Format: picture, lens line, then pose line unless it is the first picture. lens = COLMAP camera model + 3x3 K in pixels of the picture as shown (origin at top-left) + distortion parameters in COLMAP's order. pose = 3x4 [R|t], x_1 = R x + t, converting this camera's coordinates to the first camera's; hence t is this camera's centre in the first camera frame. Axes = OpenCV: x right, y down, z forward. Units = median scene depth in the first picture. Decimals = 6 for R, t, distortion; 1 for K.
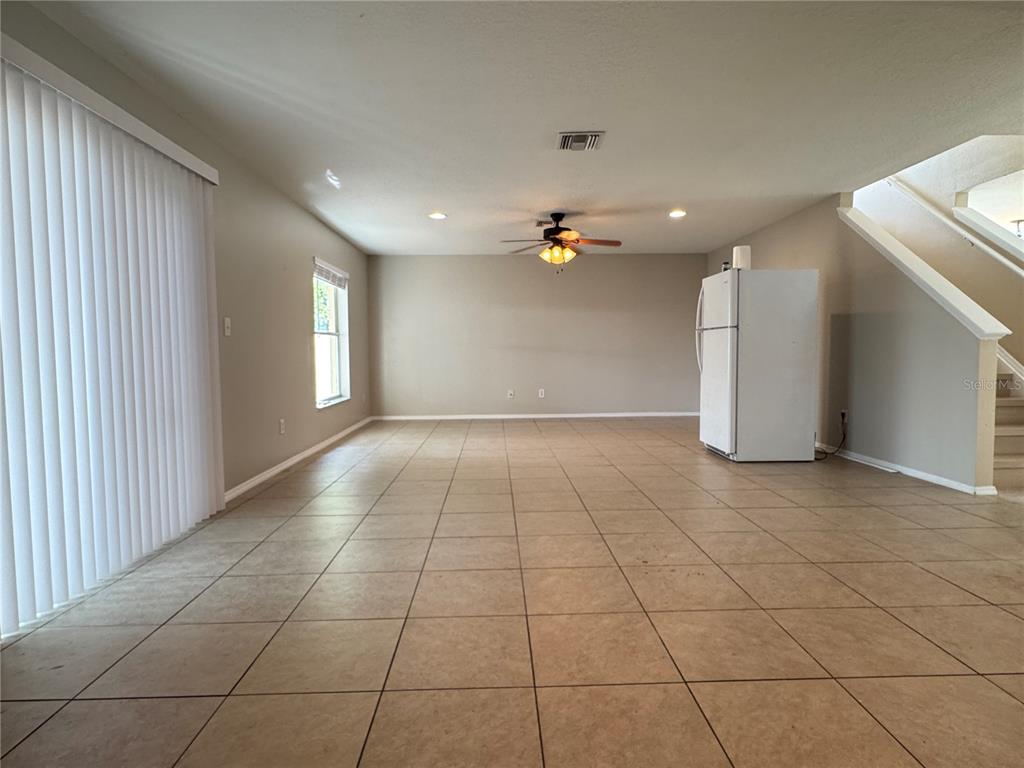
lens RADIAL K [[568.7, 0, 512.0], [0, 568.7, 384.0], [0, 0, 1]] dist [-0.001685, 0.000498]
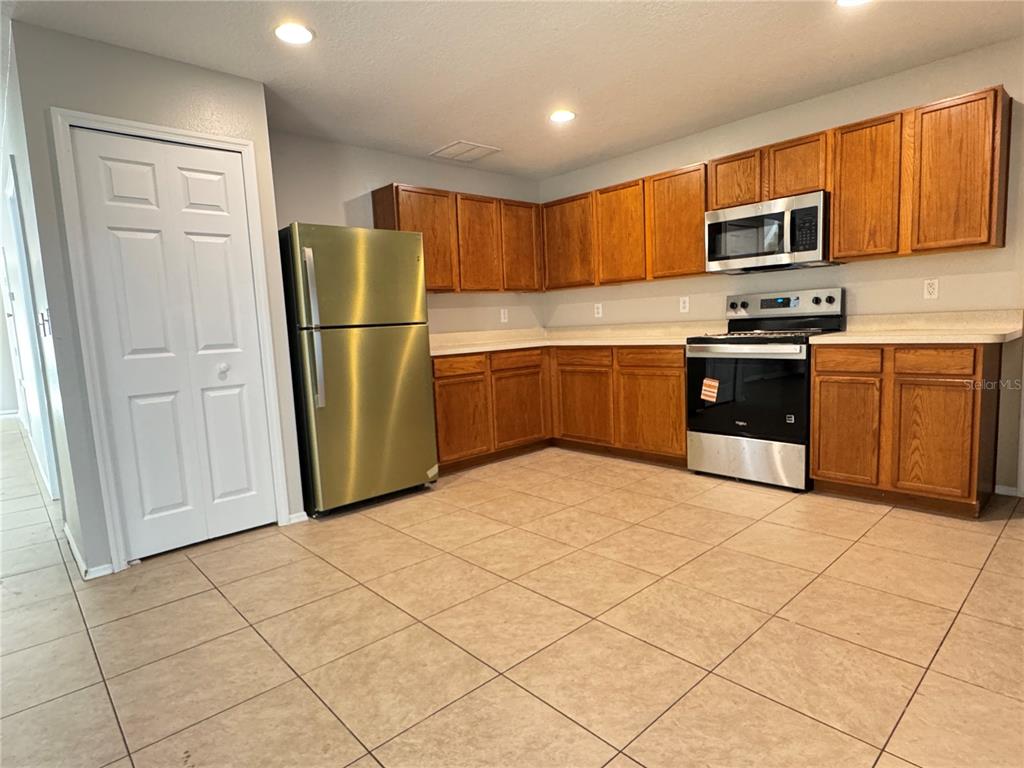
lens RADIAL K [[568.7, 0, 512.0], [0, 568.7, 384.0], [0, 0, 1]] dist [-0.001685, 0.000498]
pose [[-0.657697, -0.040294, 0.752204, -0.405434], [0.099570, 0.985156, 0.139834, -0.117846], [-0.746673, 0.166865, -0.643922, 1.373321]]
